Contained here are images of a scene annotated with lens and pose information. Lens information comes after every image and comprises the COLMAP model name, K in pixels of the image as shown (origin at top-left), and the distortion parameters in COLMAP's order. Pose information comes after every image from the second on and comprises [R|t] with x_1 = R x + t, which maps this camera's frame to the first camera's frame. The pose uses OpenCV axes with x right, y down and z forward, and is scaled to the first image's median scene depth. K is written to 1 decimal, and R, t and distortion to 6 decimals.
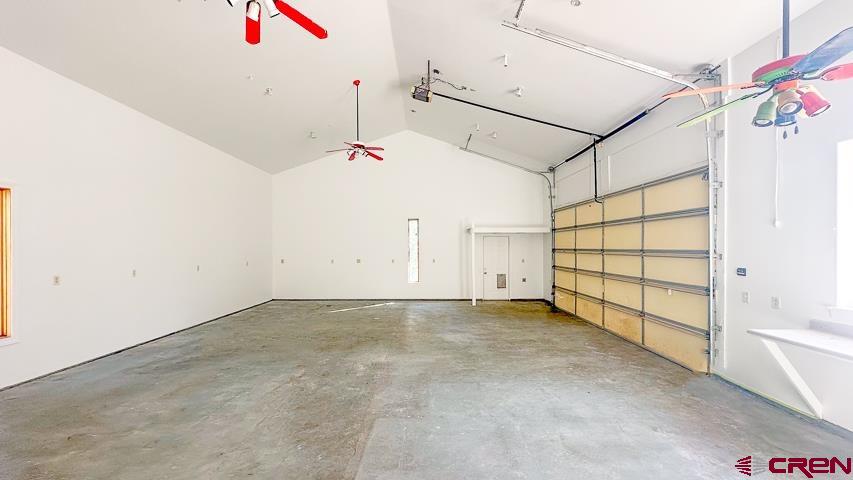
lens RADIAL K [[343.0, 0, 427.5], [0, 343.0, 251.9], [0, 0, 1]] dist [-0.003017, 0.000323]
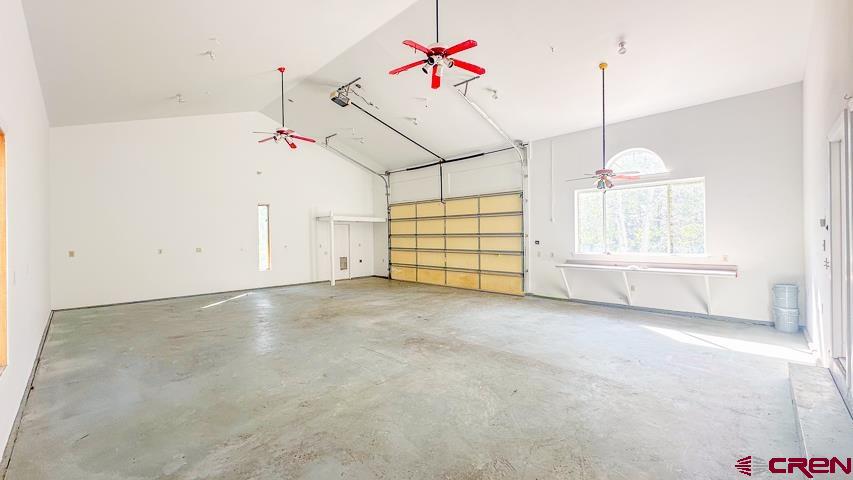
lens RADIAL K [[343.0, 0, 427.3], [0, 343.0, 236.0], [0, 0, 1]] dist [-0.003017, 0.000323]
pose [[0.701689, -0.005021, 0.712465, -0.629105], [0.016597, 0.999819, -0.009301, 0.014962], [-0.712290, 0.018351, 0.701646, -0.010794]]
